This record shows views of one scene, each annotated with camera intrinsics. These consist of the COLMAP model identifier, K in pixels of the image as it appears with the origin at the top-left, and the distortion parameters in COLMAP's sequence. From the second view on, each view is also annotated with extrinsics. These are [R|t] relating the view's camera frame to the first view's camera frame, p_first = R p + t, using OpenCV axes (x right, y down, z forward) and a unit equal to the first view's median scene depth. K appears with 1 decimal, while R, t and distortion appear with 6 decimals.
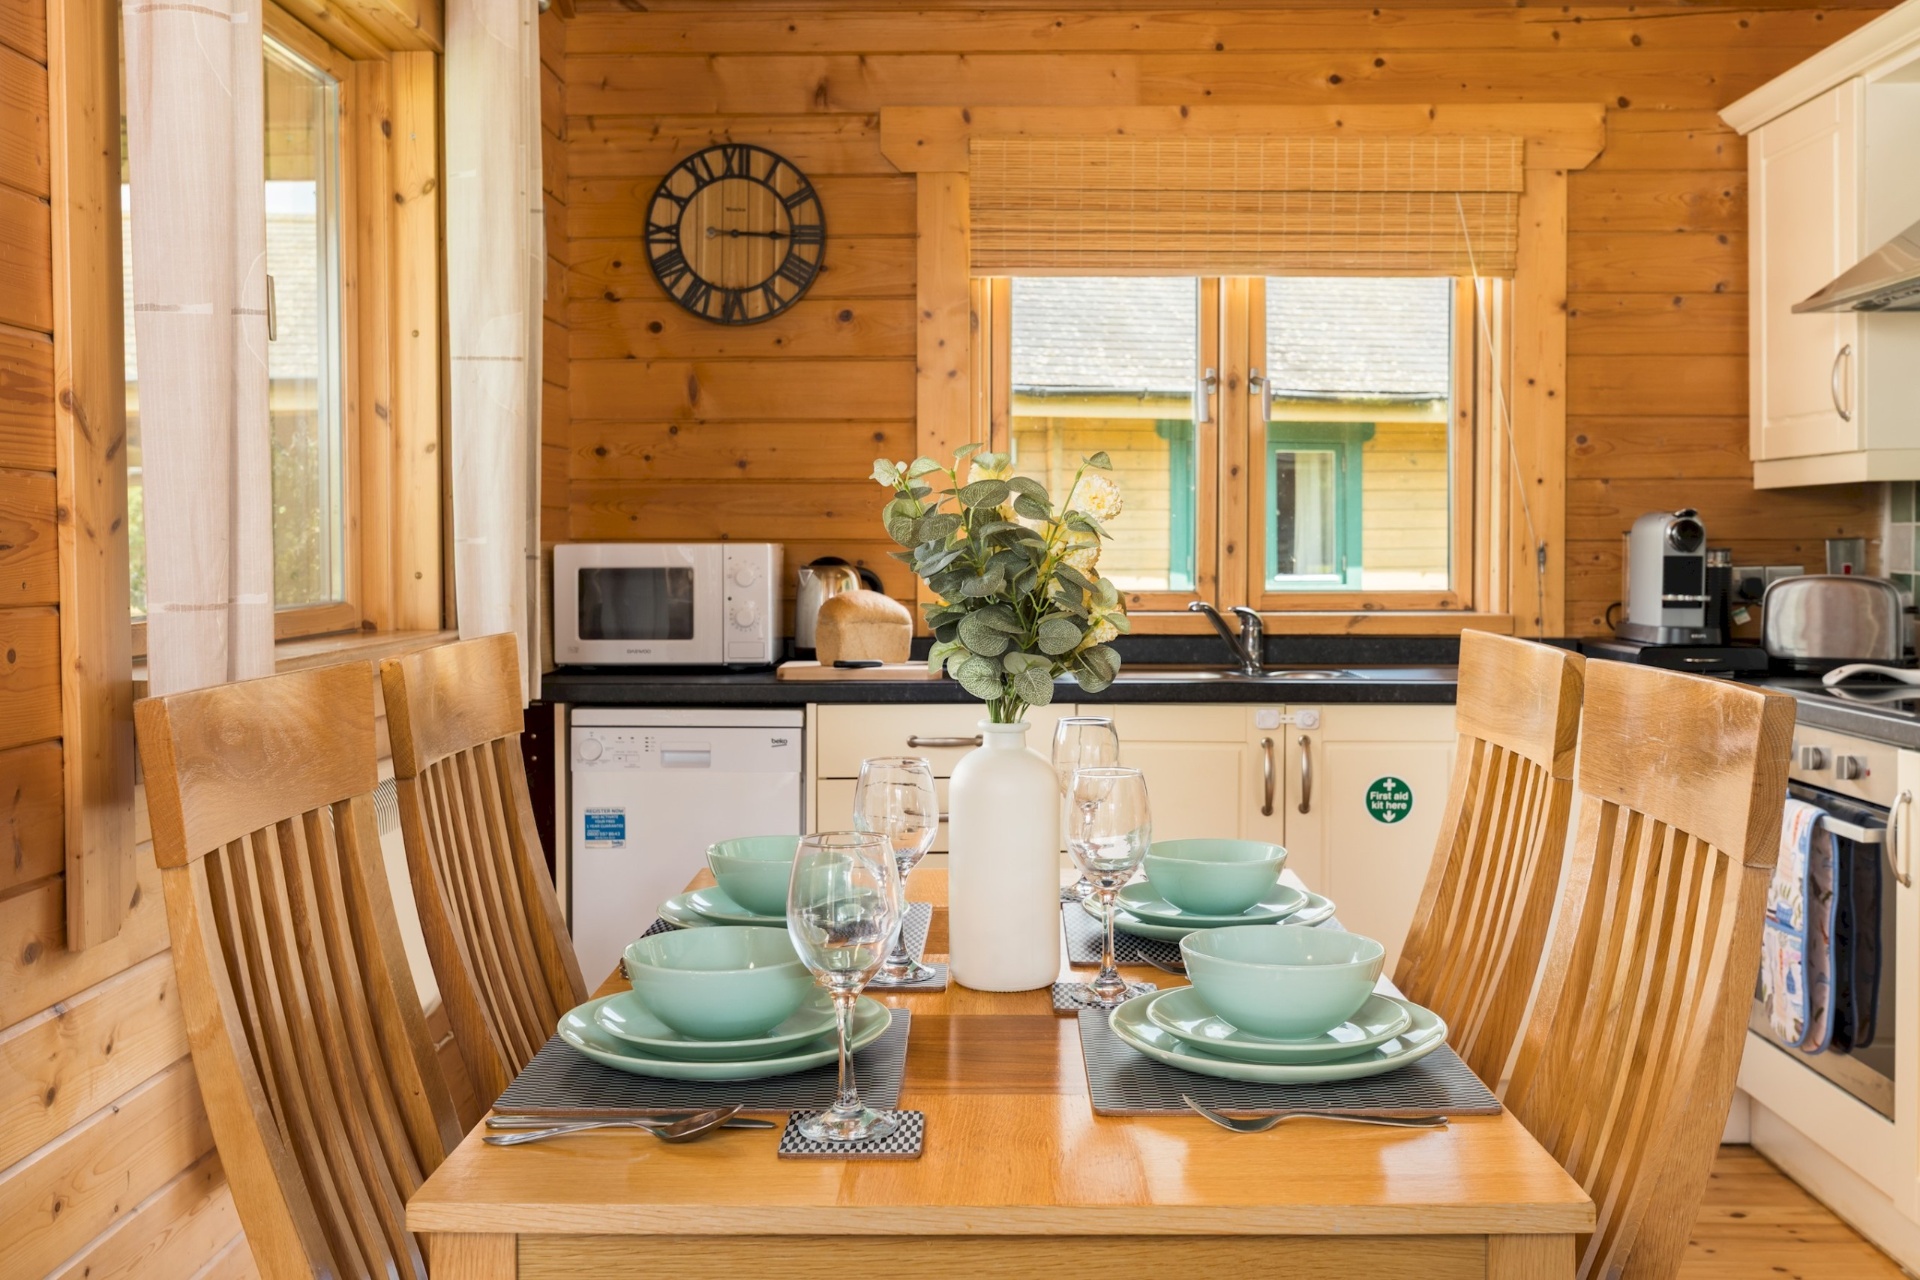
lens RADIAL K [[1841.9, 0, 961.0], [0, 1841.9, 598.2], [0, 0, 1]] dist [-0.003922, 0.004123]
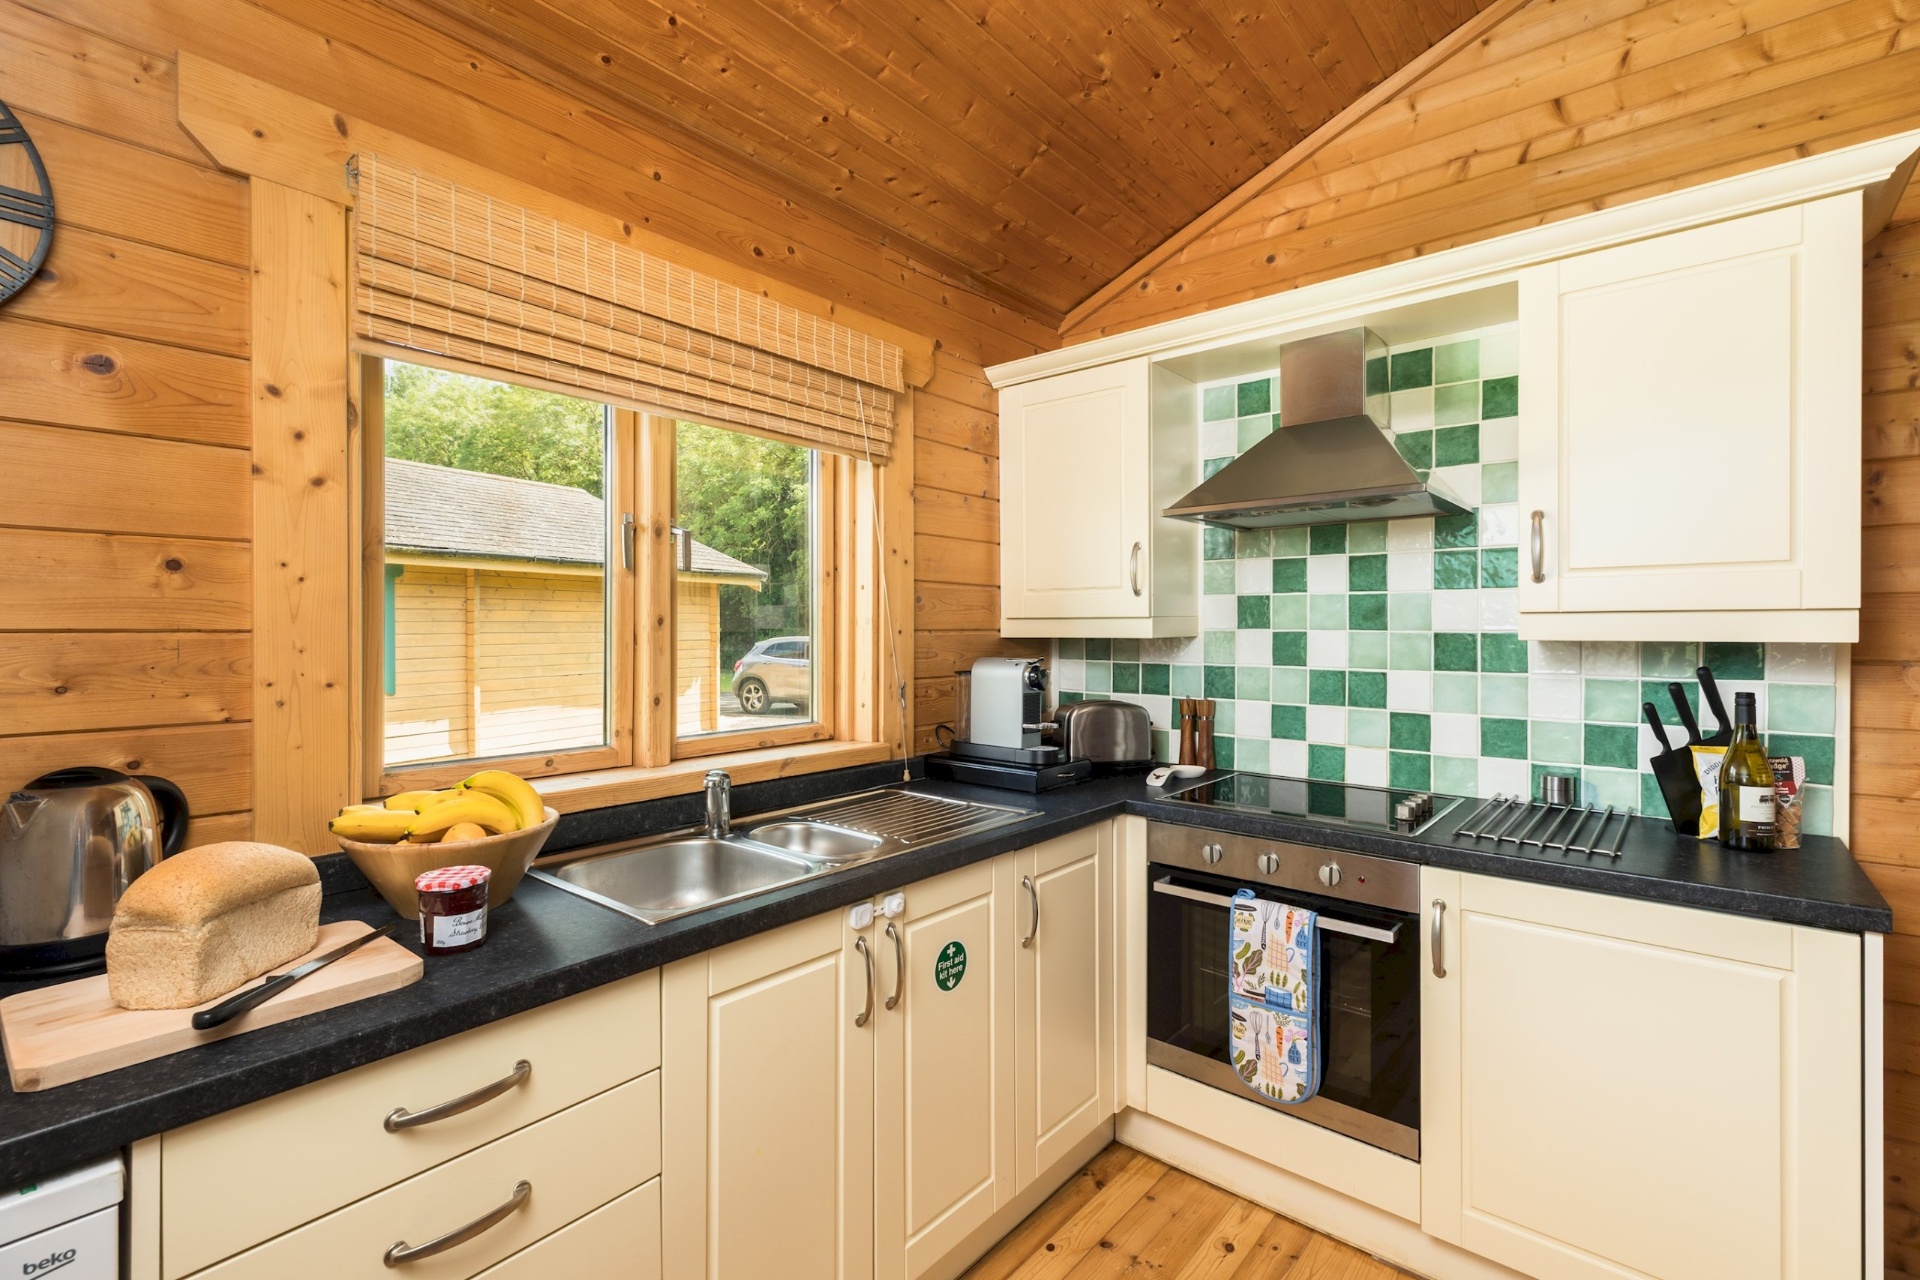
lens RADIAL K [[853.1, 0, 958.2], [0, 853.1, 632.8], [0, 0, 1]] dist [0.002394, 0.000442]
pose [[0.634763, -0.002505, 0.772703, -0.102736], [0.022978, 0.999614, -0.015635, -0.053737], [-0.772365, 0.027680, 0.634575, 0.609569]]
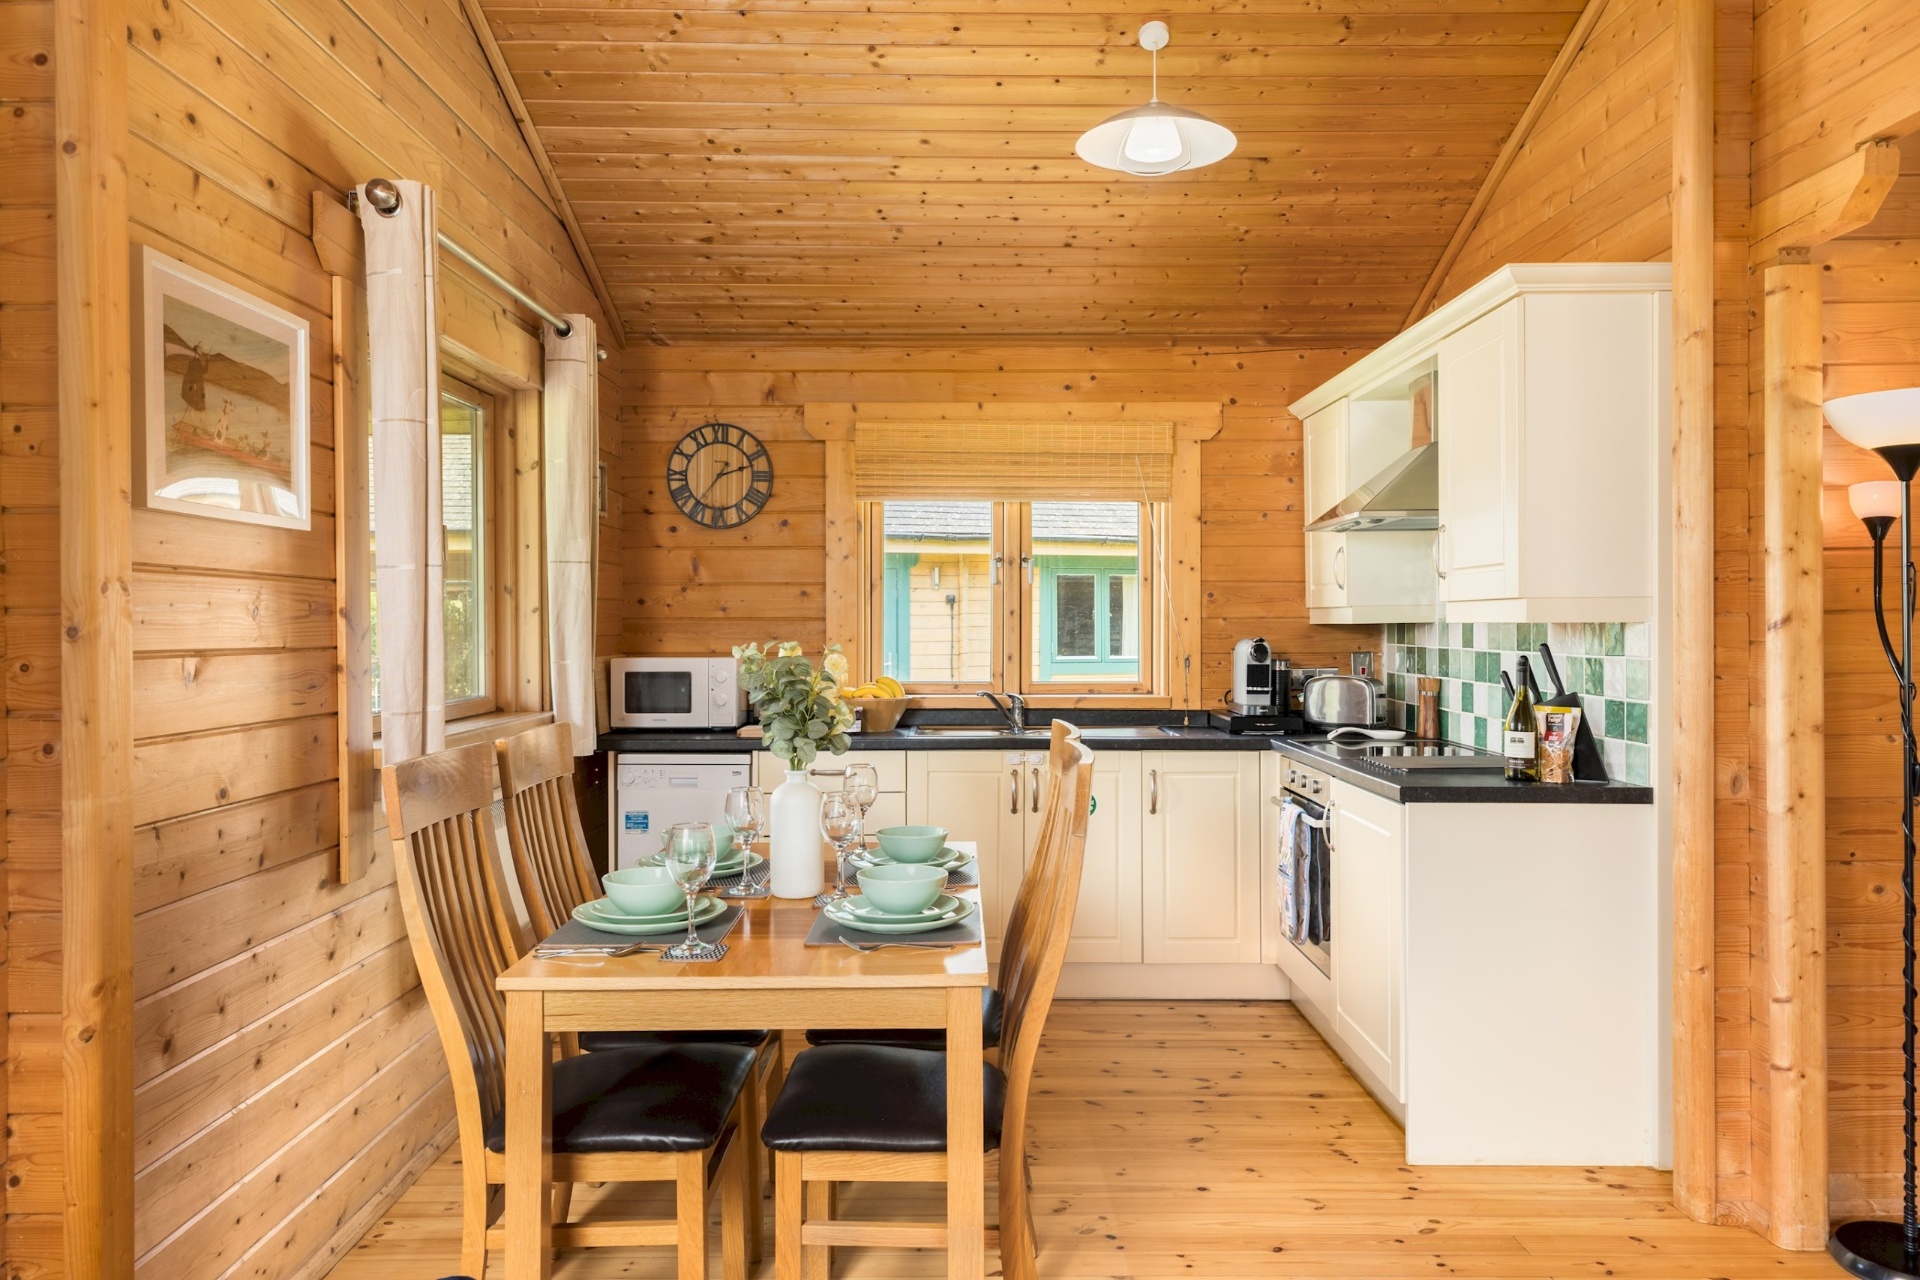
lens RADIAL K [[1280.6, 0, 960.0], [0, 1280.6, 640.0], [0, 0, 1]] dist [0.006593, 0.000446]
pose [[0.999790, -0.000694, 0.020489, 0.077580], [0.001049, 0.999850, -0.017307, -0.023679], [-0.020474, 0.017324, 0.999640, -0.199058]]
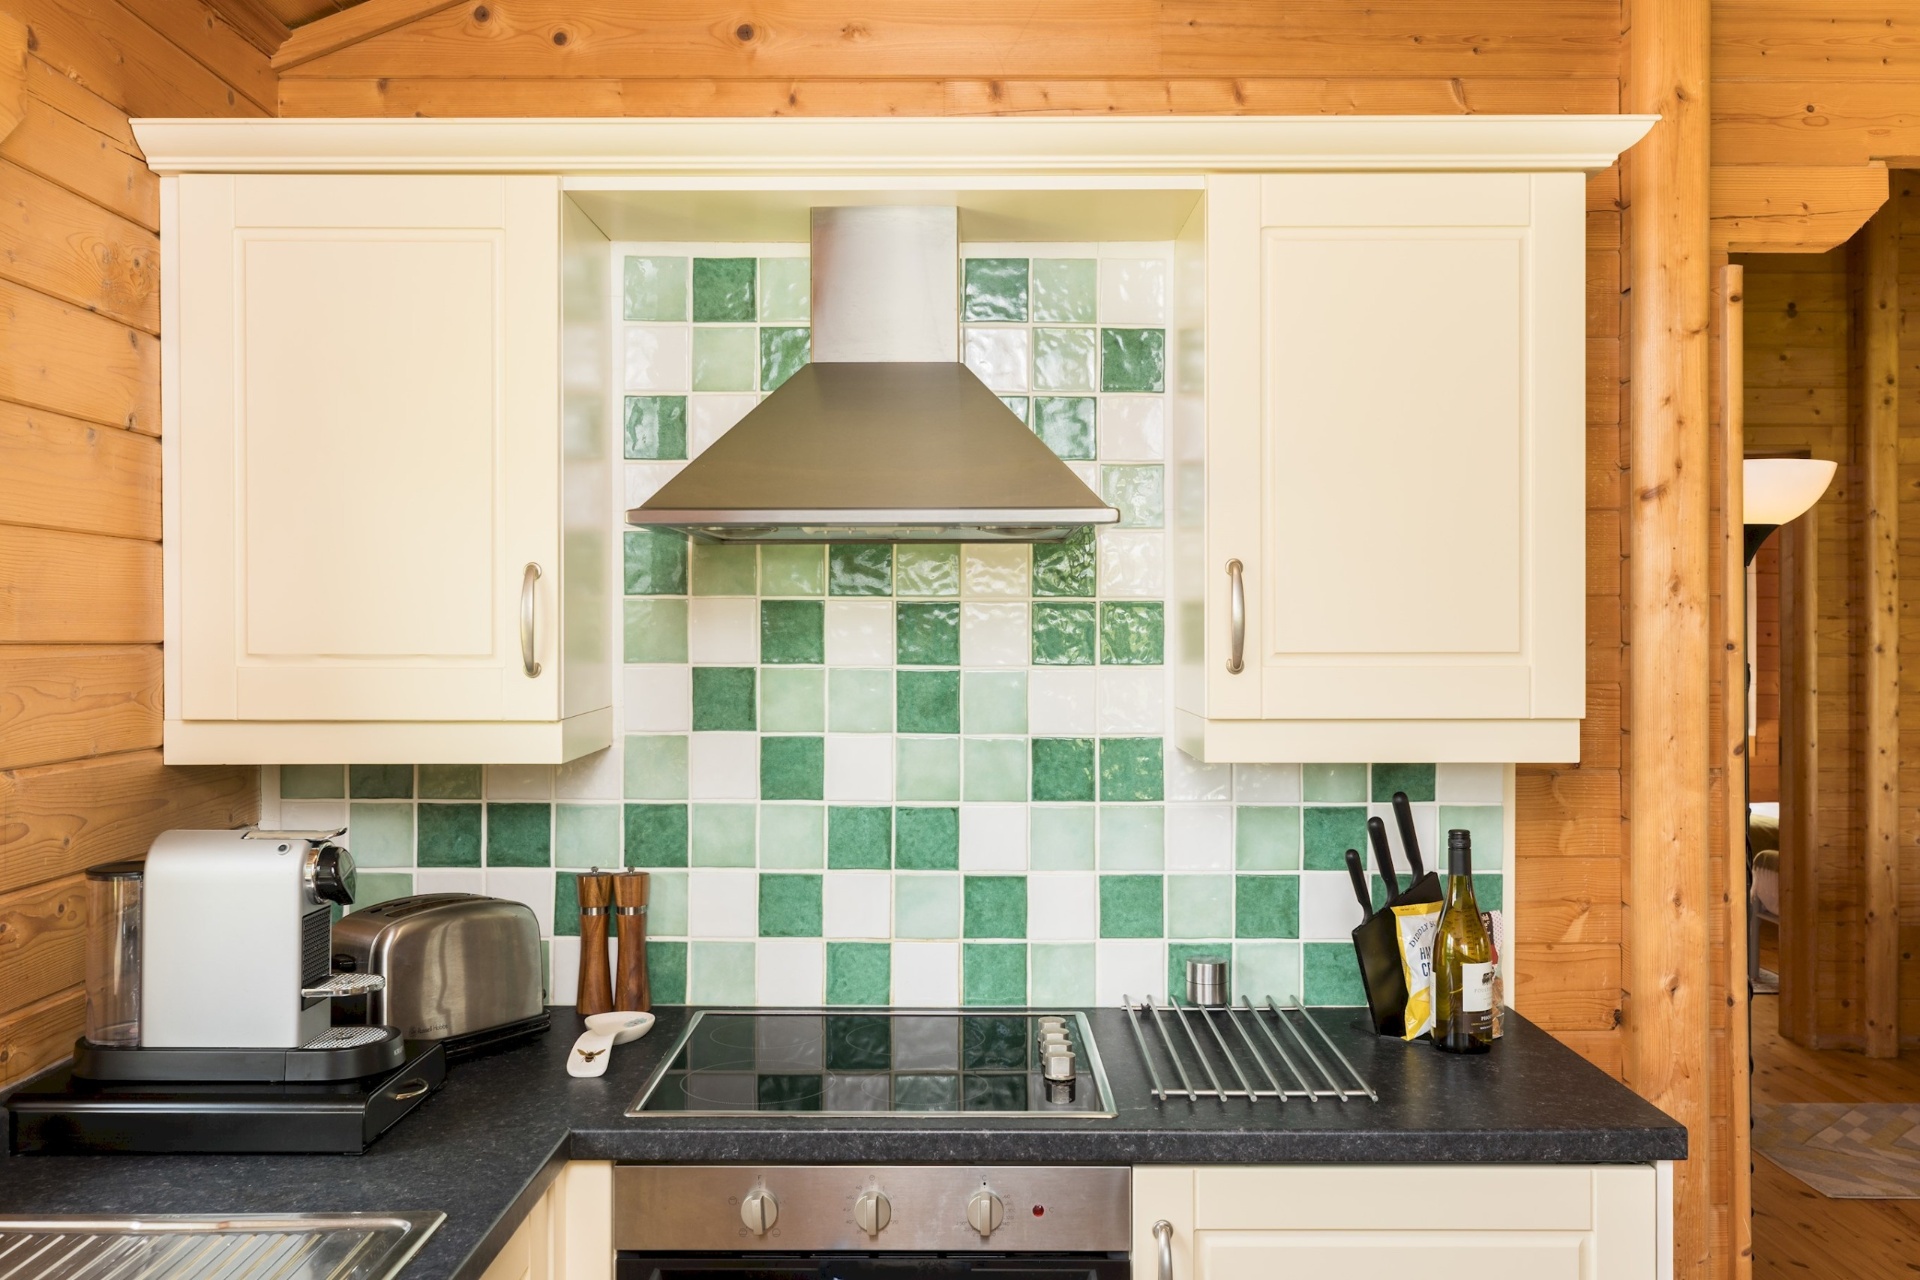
lens RADIAL K [[1565.4, 0, 957.1], [0, 1565.4, 631.4], [0, 0, 1]] dist [-0.004875, 0.008399]
pose [[-0.016286, 0.001821, 0.999866, -0.083106], [0.030972, 0.999519, -0.001316, -0.094827], [-0.999388, 0.030946, -0.016335, 0.754613]]
